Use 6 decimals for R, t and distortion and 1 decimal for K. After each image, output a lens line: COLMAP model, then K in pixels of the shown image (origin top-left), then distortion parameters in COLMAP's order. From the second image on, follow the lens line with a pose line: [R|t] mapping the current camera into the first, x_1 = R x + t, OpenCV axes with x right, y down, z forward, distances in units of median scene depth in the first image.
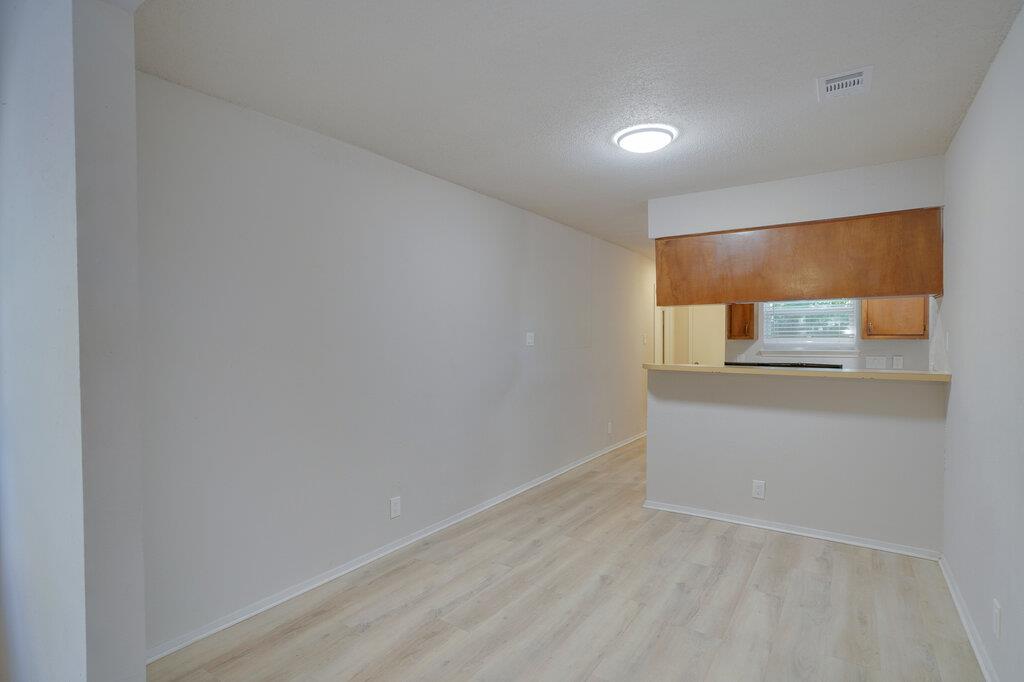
lens RADIAL K [[510.6, 0, 512.0], [0, 510.6, 341.0], [0, 0, 1]] dist [-0.019772, 0.000229]
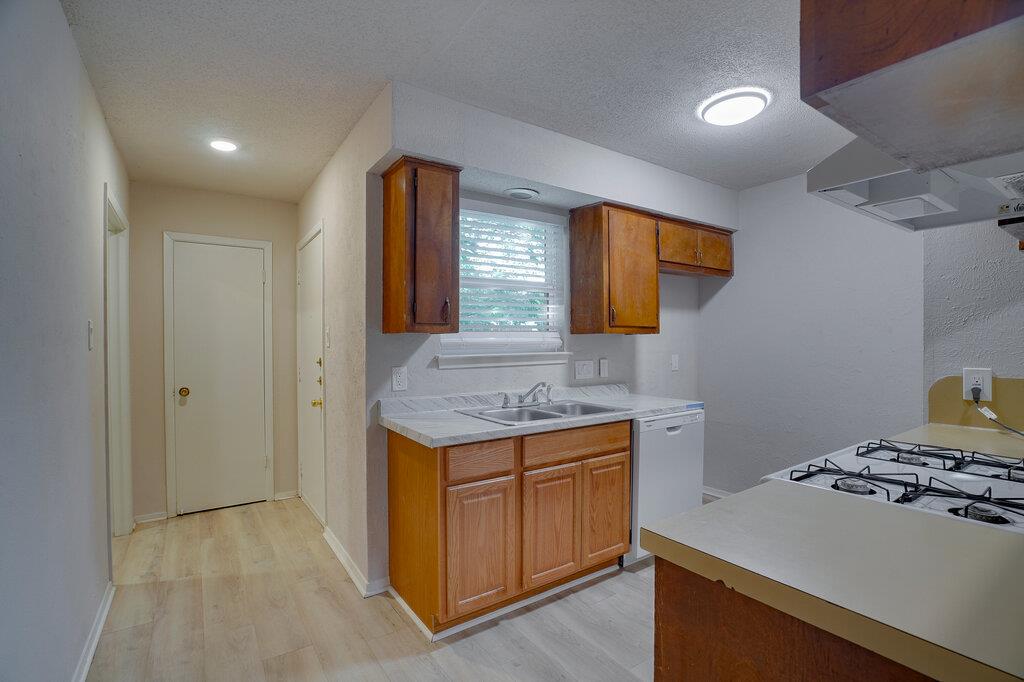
lens RADIAL K [[471.3, 0, 509.1], [0, 471.3, 343.7], [0, 0, 1]] dist [-0.058504, 0.020749]
pose [[0.368229, -0.003999, 0.929726, 0.174425], [0.010643, 0.999943, 0.000086, 0.011214], [-0.929674, 0.009864, 0.368251, 1.276058]]
